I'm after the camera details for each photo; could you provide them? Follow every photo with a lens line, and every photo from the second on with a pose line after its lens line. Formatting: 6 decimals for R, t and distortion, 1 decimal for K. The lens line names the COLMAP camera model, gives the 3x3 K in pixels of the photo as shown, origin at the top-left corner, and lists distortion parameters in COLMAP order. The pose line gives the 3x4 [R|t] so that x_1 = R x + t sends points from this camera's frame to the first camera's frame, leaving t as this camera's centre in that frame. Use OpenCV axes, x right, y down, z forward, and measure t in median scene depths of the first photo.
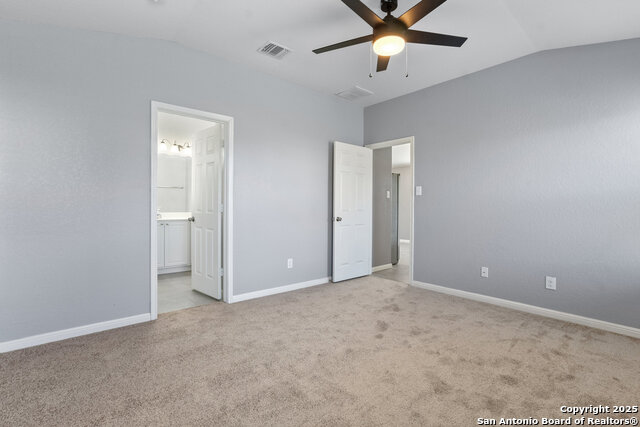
lens RADIAL K [[287.7, 0, 317.6], [0, 287.7, 209.4], [0, 0, 1]] dist [-0.015019, 0.001542]
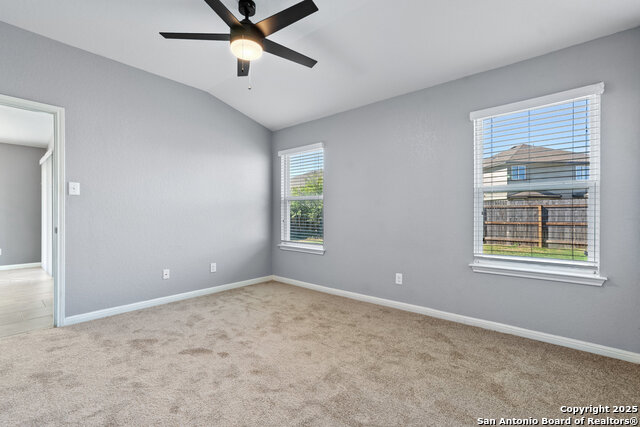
lens RADIAL K [[287.7, 0, 318.0], [0, 287.7, 214.1], [0, 0, 1]] dist [-0.015019, 0.001542]
pose [[-0.131237, -0.010223, 0.991298, -0.636013], [0.006216, 0.999919, 0.011135, -0.007651], [-0.991332, 0.007623, -0.131163, 0.731146]]
